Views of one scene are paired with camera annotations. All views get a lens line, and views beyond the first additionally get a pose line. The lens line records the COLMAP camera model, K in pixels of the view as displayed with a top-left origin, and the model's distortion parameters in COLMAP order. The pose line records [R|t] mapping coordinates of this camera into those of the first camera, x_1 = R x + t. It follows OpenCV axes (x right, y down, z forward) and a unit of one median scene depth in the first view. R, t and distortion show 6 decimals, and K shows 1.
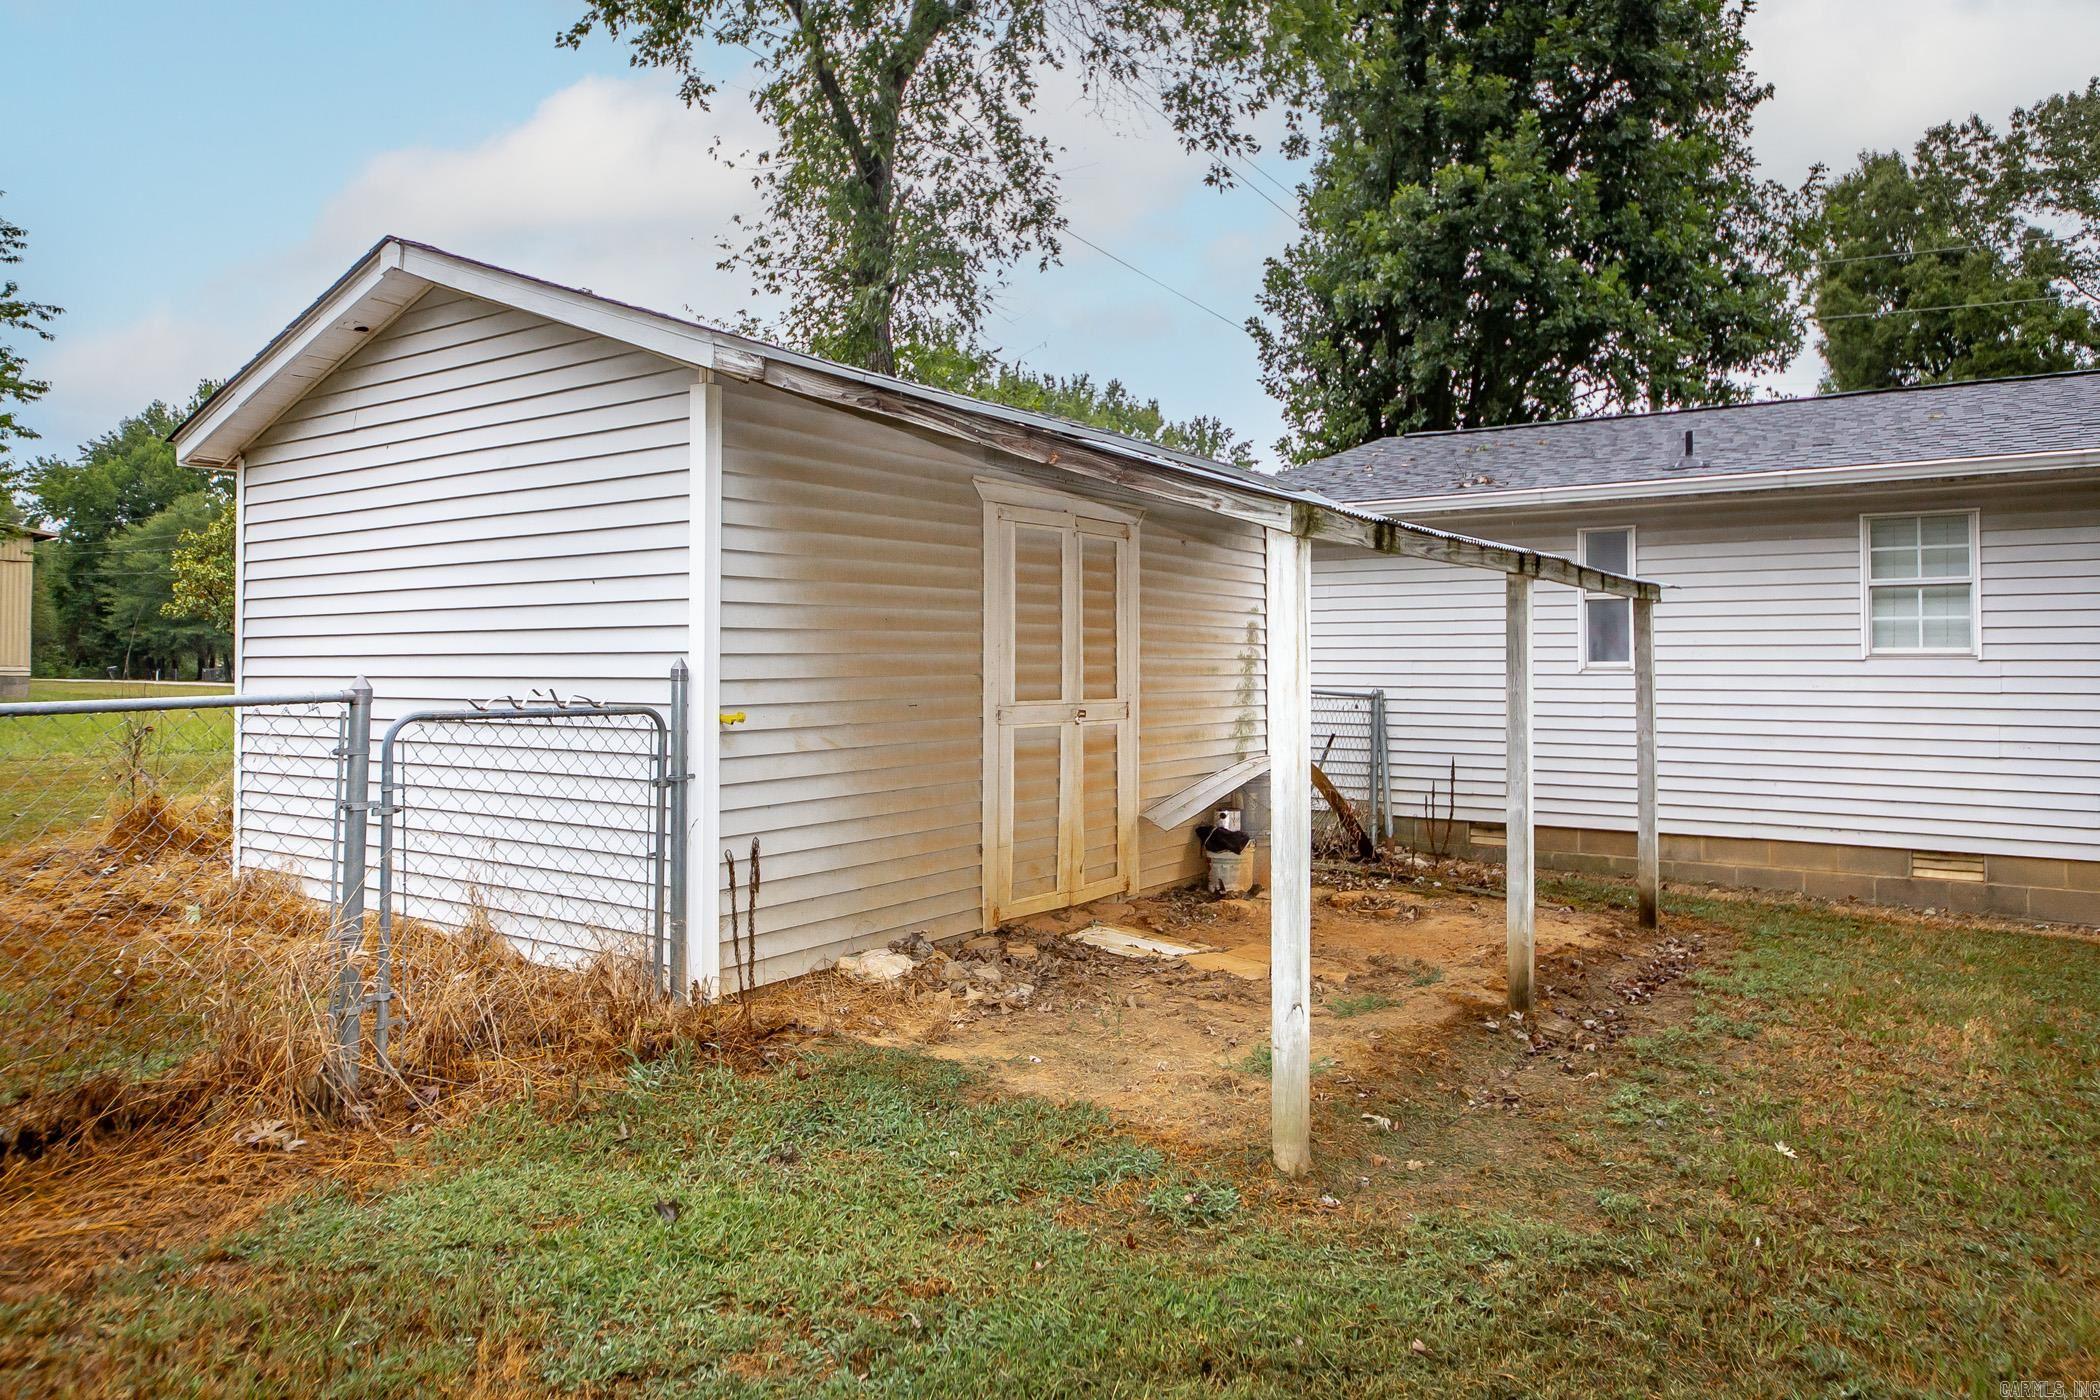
lens RADIAL K [[1386.5, 0, 1057.5], [0, 1386.5, 616.3], [0, 0, 1]] dist [-0.006395, -0.003057]
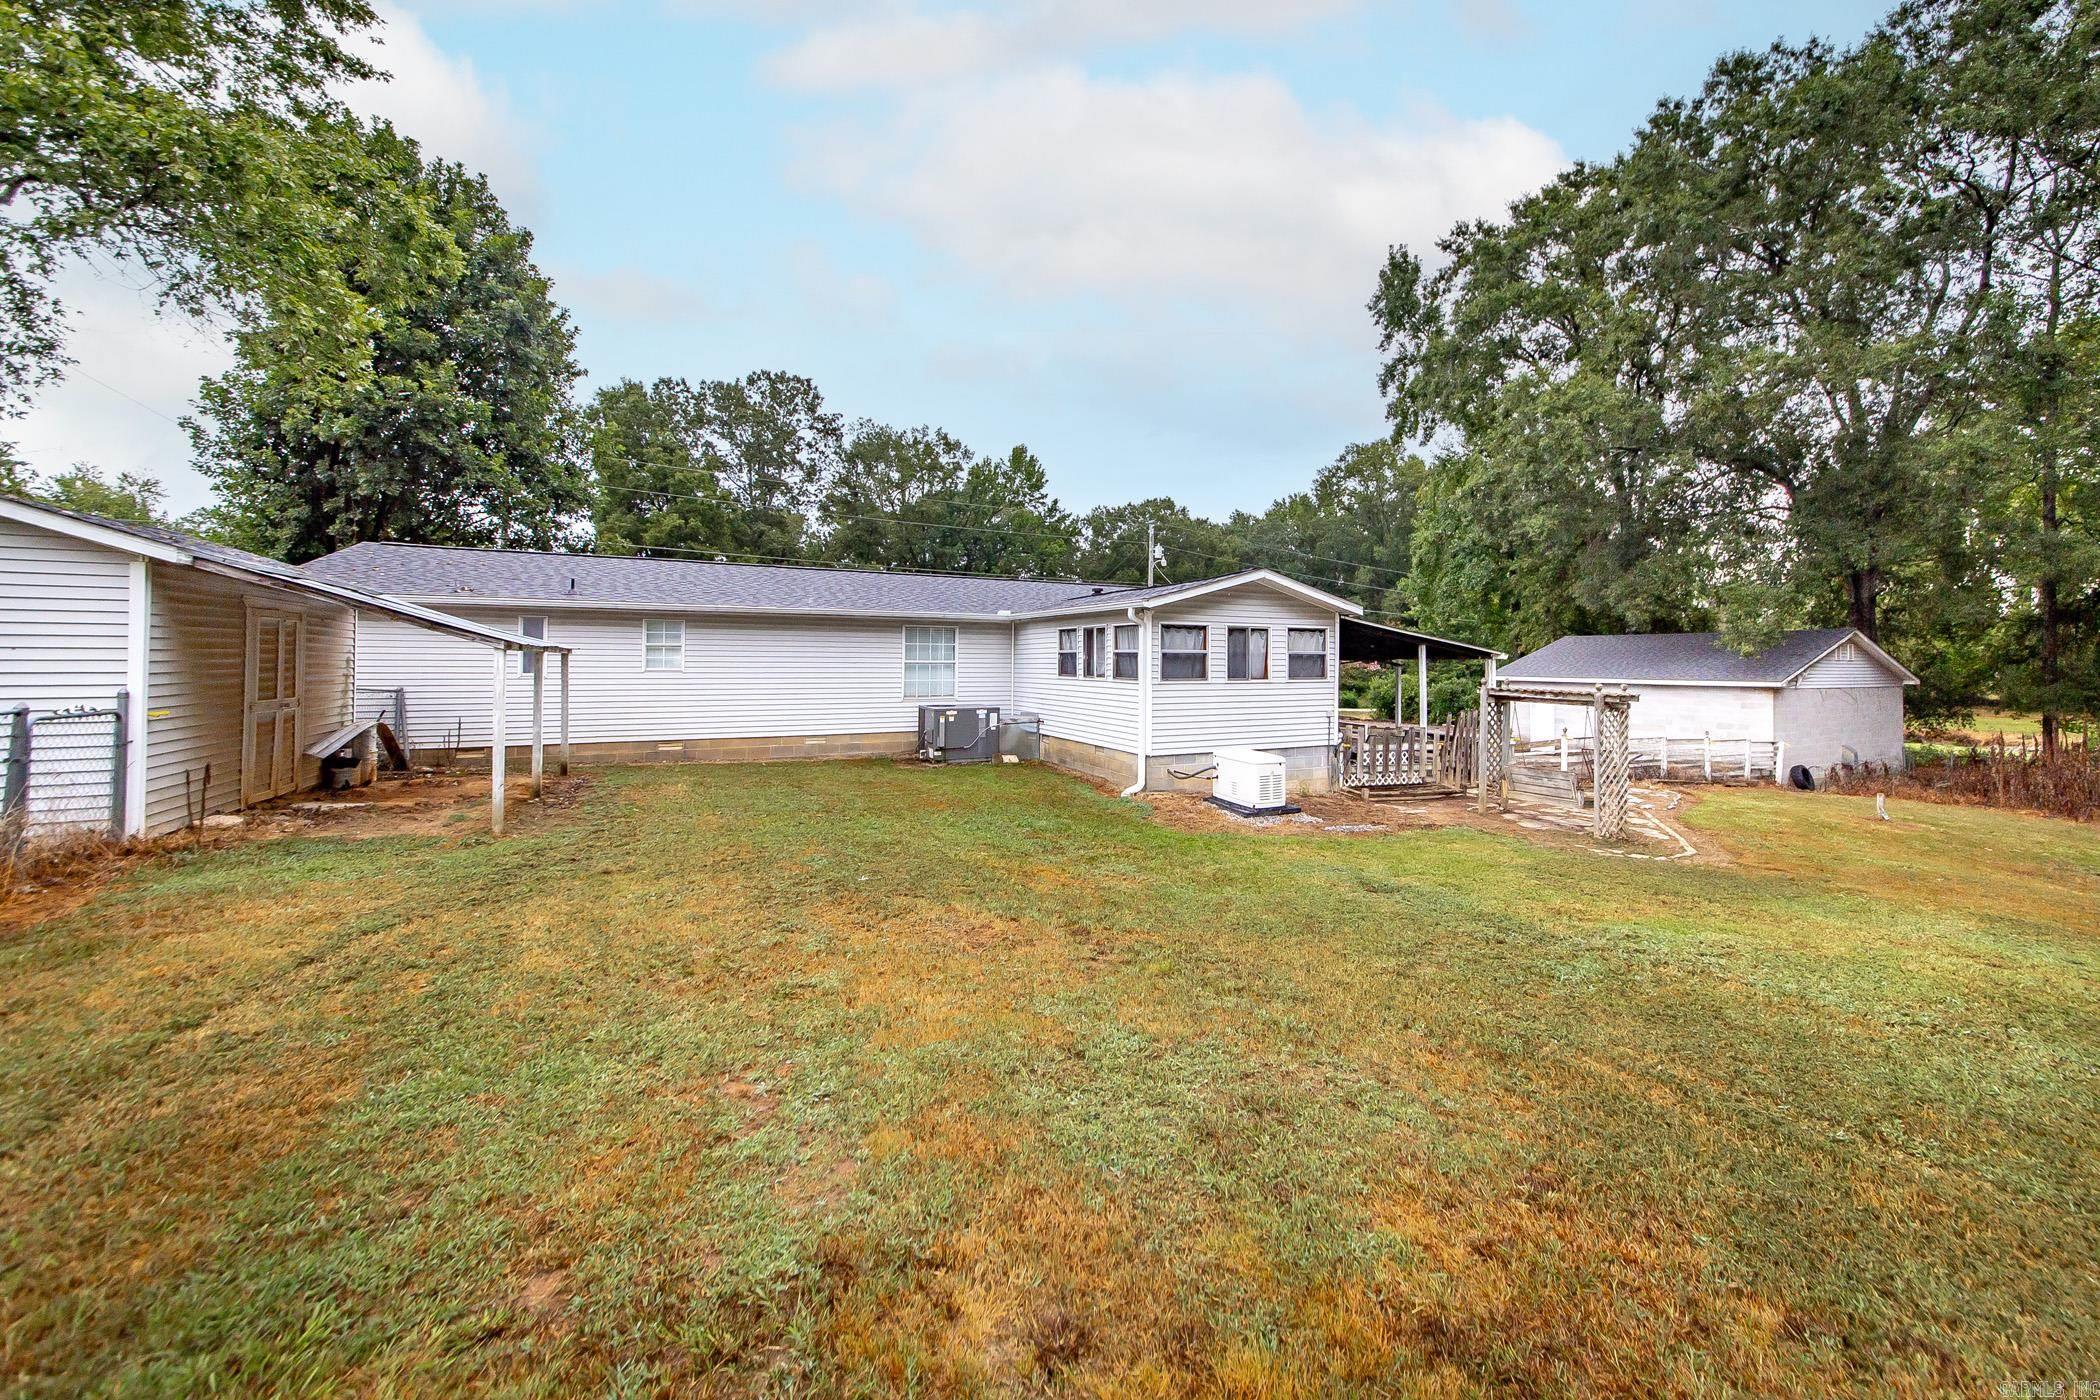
lens RADIAL K [[741.6, 0, 1079.5], [0, 741.6, 664.9], [0, 0, 1]] dist [0.000326, -0.000018]
pose [[0.466702, -0.000417, 0.884415, -0.330452], [-0.035292, 0.999195, 0.019094, -0.044294], [-0.883710, -0.040124, 0.466311, -0.472996]]
